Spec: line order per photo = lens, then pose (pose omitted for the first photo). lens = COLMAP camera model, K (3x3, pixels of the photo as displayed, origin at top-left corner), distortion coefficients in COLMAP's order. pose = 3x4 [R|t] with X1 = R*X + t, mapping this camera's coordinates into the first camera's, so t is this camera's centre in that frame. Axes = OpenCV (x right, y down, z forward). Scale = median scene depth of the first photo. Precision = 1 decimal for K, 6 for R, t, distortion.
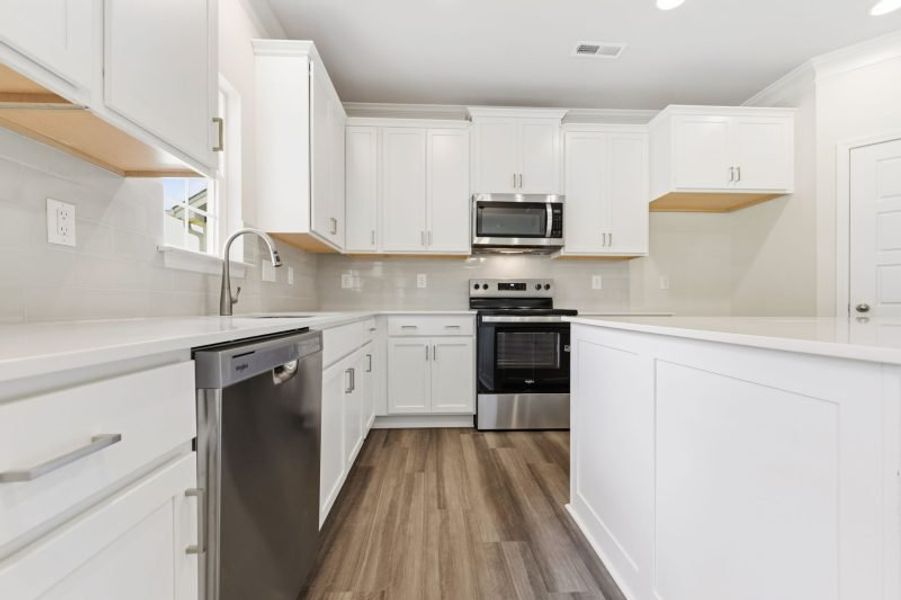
lens RADIAL K [[369.4, 0, 446.6], [0, 369.4, 305.2], [0, 0, 1]] dist [0.000474, -0.000258]
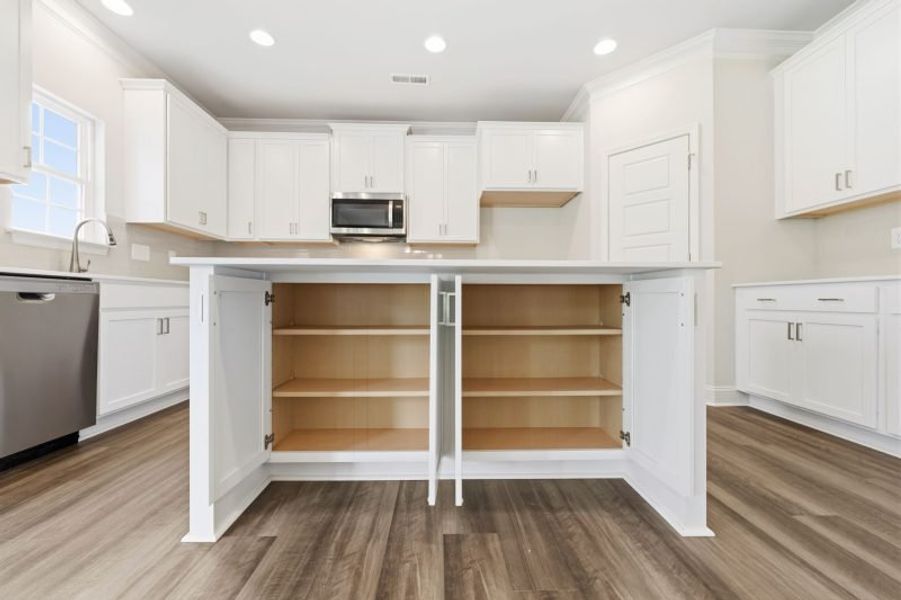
lens RADIAL K [[369.4, 0, 452.4], [0, 369.4, 298.9], [0, 0, 1]] dist [0.000474, -0.000258]
pose [[0.999944, 0.000020, -0.010549, 0.545299], [-0.000117, 0.999957, -0.009249, 0.072619], [0.010548, 0.009249, 0.999902, -0.251568]]
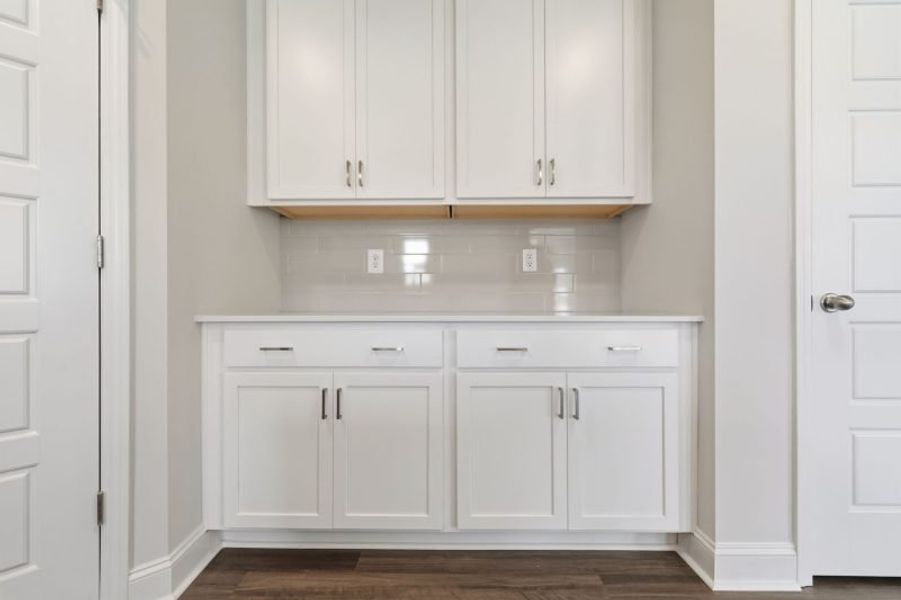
lens RADIAL K [[369.4, 0, 442.1], [0, 369.4, 298.3], [0, 0, 1]] dist [0.000474, -0.000258]
pose [[0.048805, 0.004958, 0.998796, 0.828879], [-0.000887, 0.999987, -0.004921, 0.002066], [-0.998808, -0.000646, 0.048808, 0.419900]]
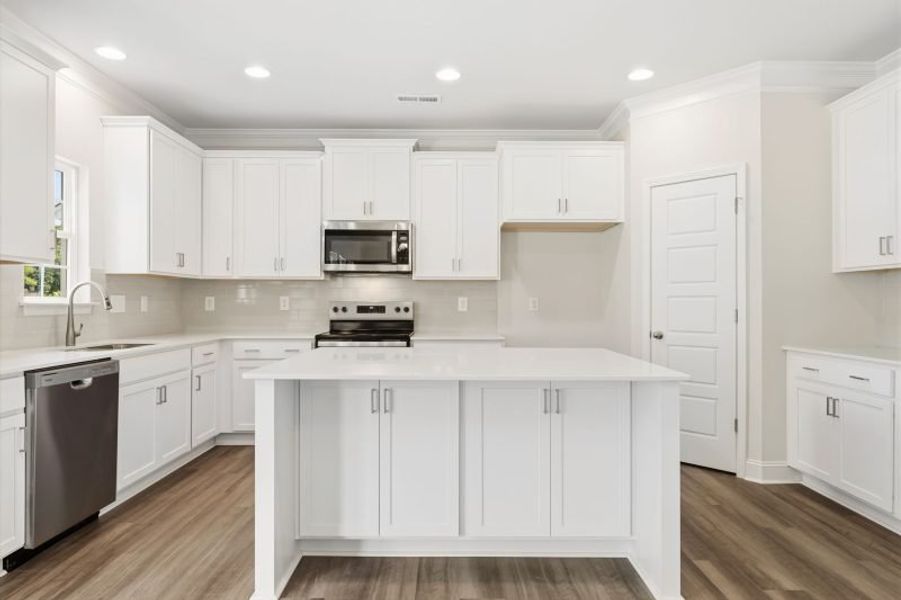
lens RADIAL K [[567.6, 0, 452.9], [0, 567.6, 297.3], [0, 0, 1]] dist [-0.006807, 0.011450]
pose [[0.999316, 0.000005, -0.036974, 0.550116], [-0.000401, 0.999943, -0.010685, -0.080597], [0.036972, 0.010692, 0.999259, -0.640152]]
